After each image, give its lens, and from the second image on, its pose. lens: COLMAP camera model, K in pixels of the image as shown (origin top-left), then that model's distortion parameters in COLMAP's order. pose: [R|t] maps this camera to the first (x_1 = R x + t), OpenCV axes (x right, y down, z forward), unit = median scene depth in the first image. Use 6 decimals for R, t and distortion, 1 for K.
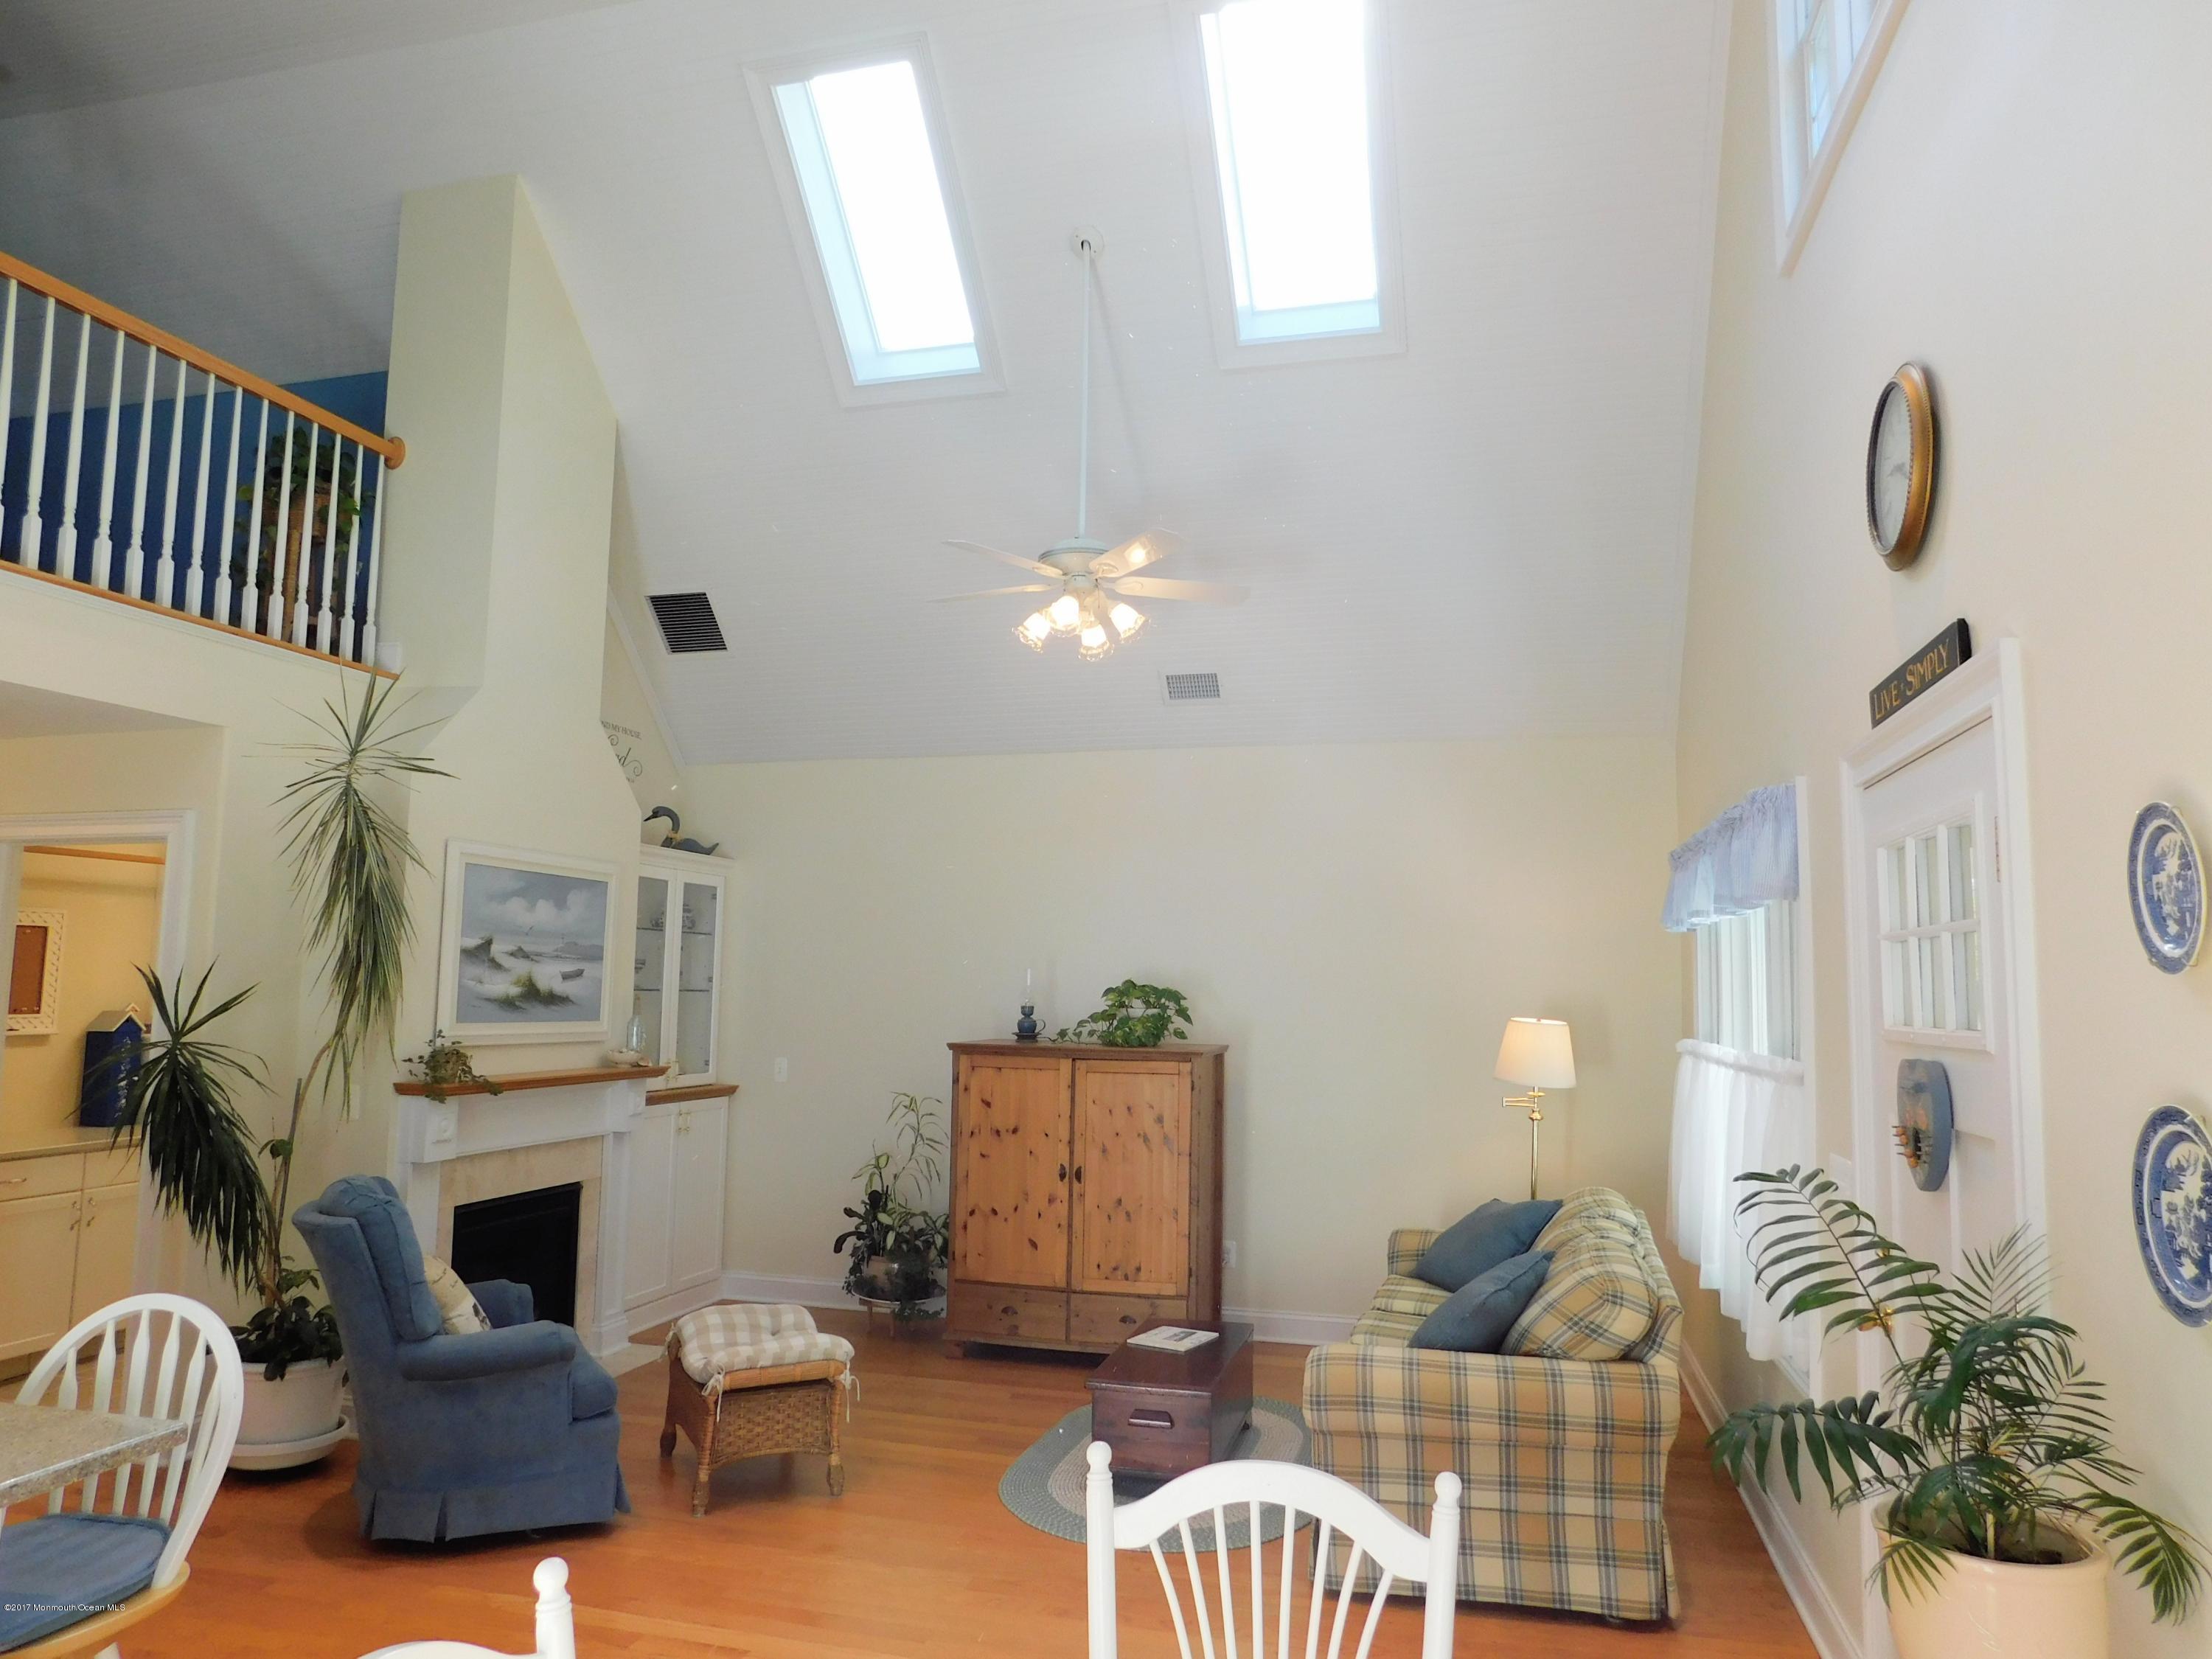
lens RADIAL K [[1455.6, 0, 1104.5], [0, 1455.6, 829.0], [0, 0, 1]] dist [-0.000334, -0.001534]
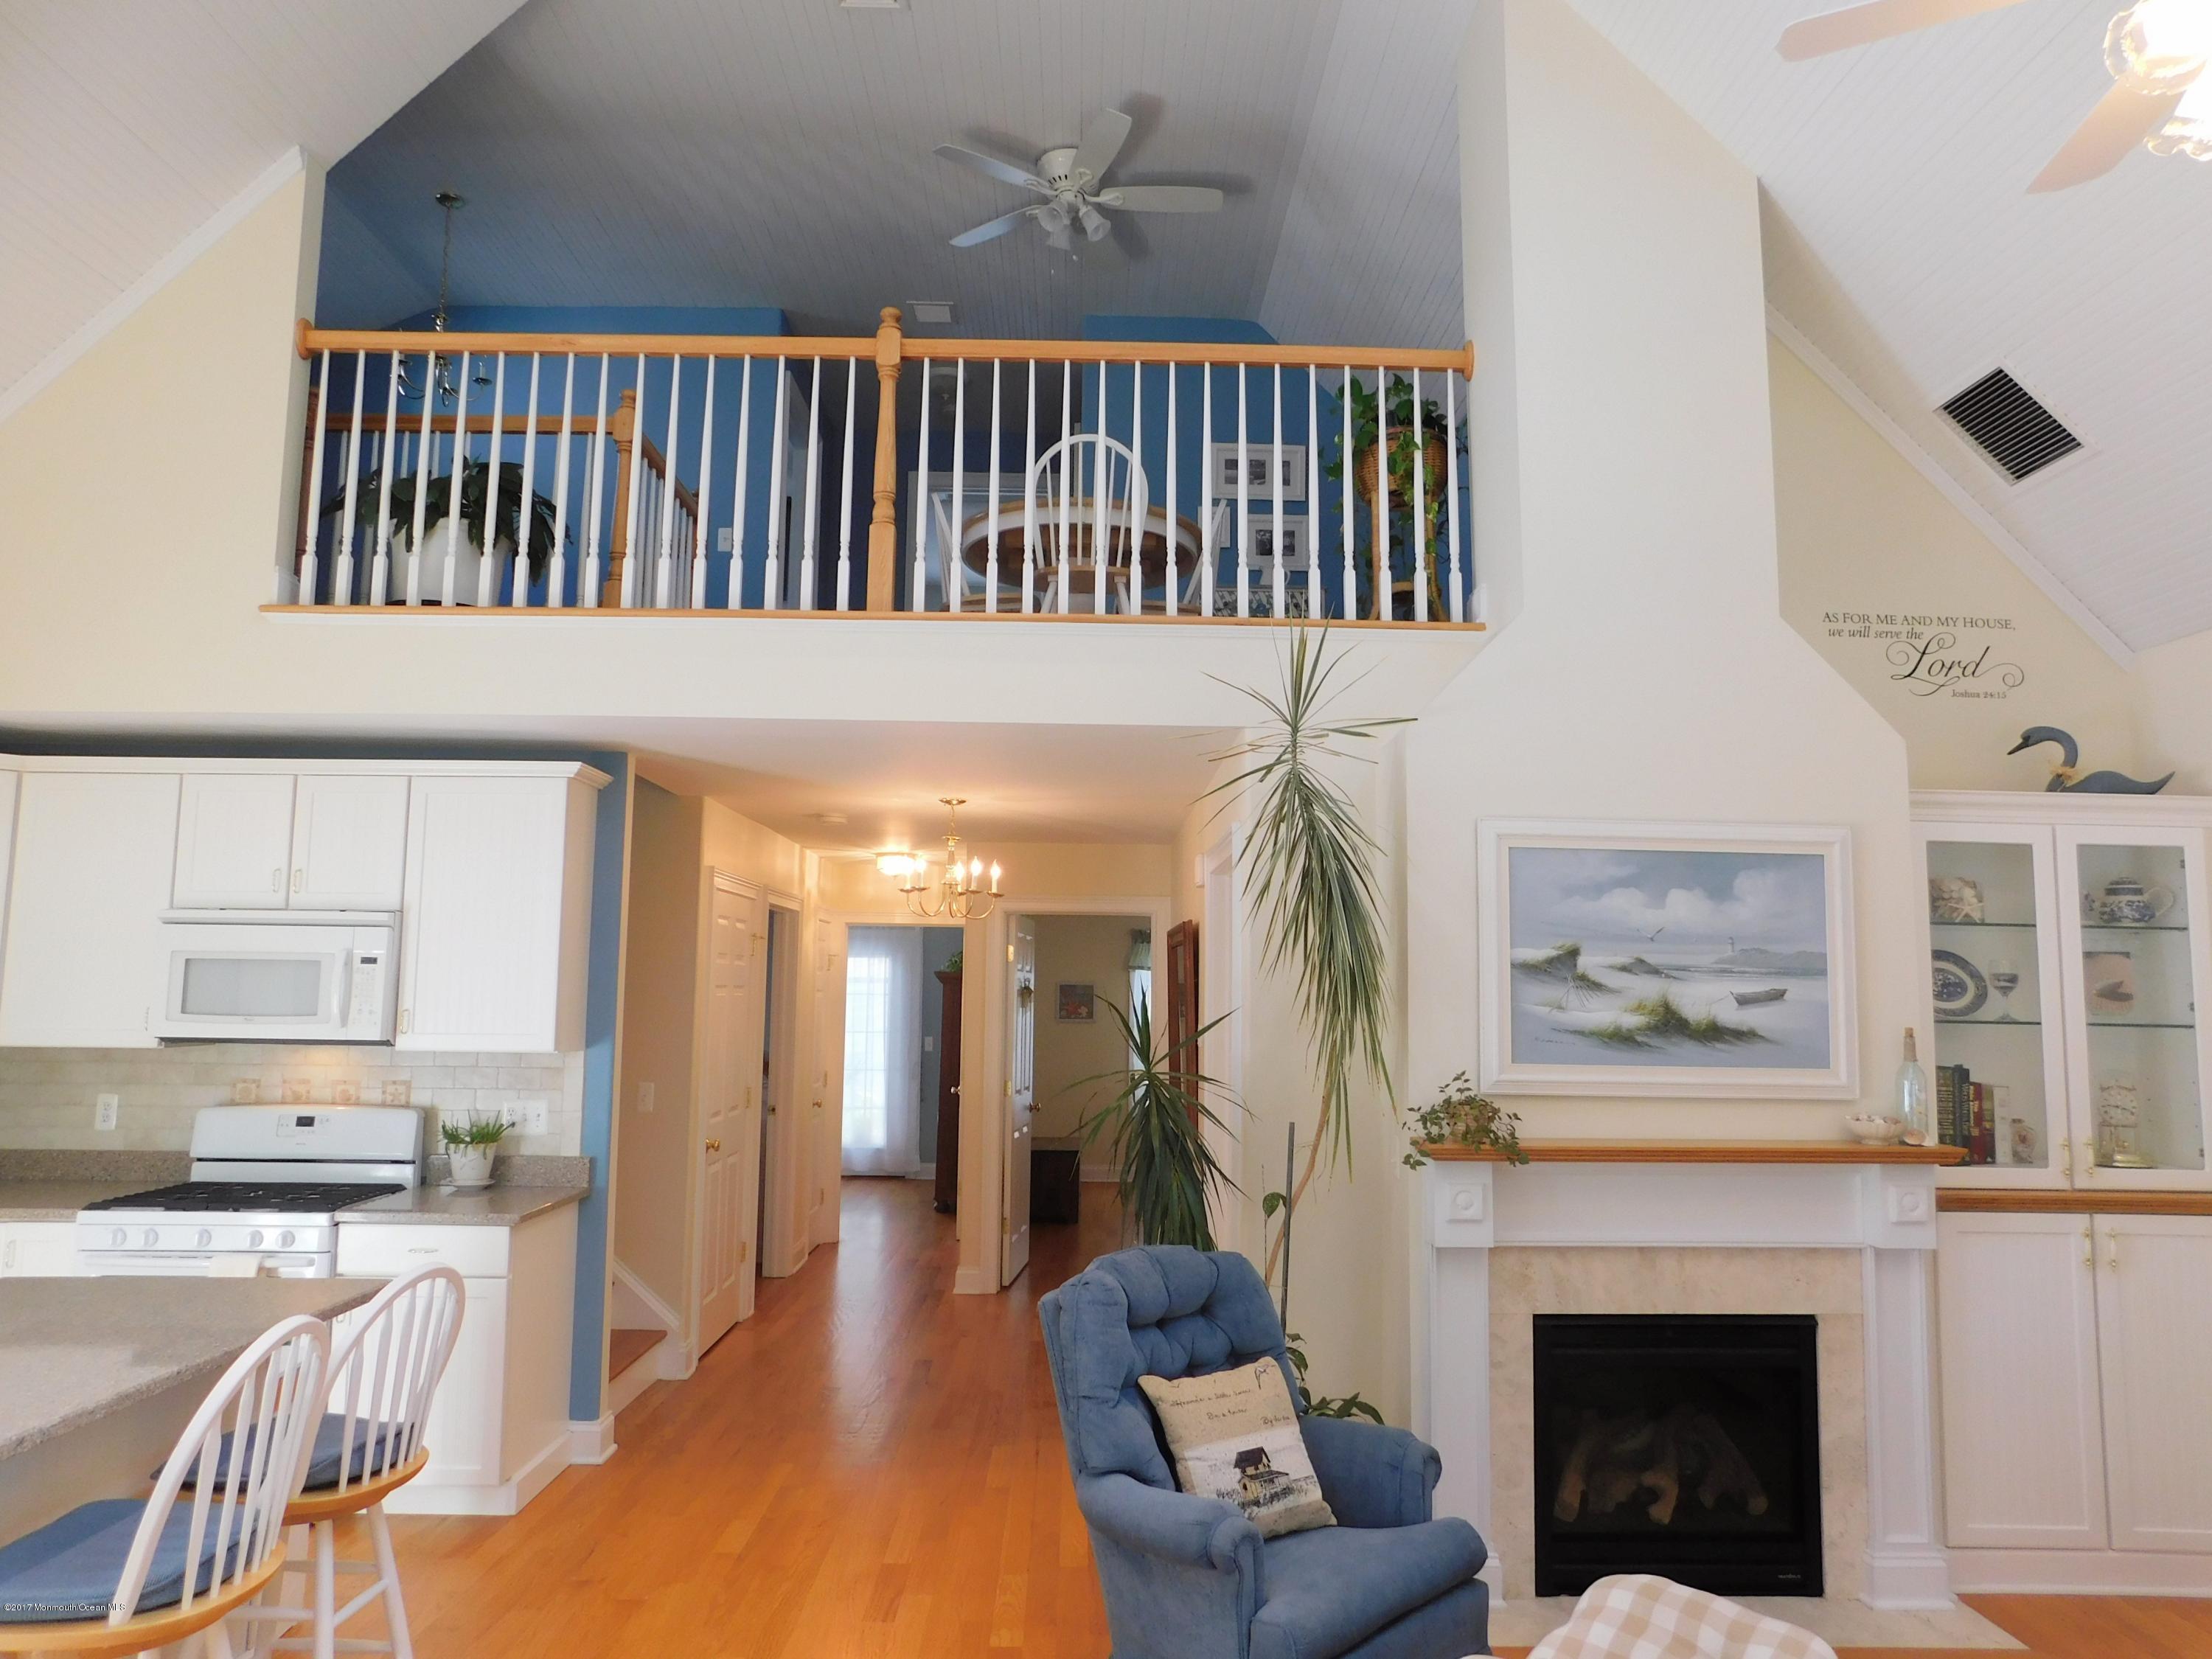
lens RADIAL K [[1455.6, 0, 1106.0], [0, 1455.6, 849.5], [0, 0, 1]] dist [-0.000334, -0.001534]
pose [[0.313194, -0.117017, -0.942452, 0.182525], [0.095667, 0.991219, -0.091280, 0.066737], [0.944858, -0.061573, 0.321639, 0.520464]]
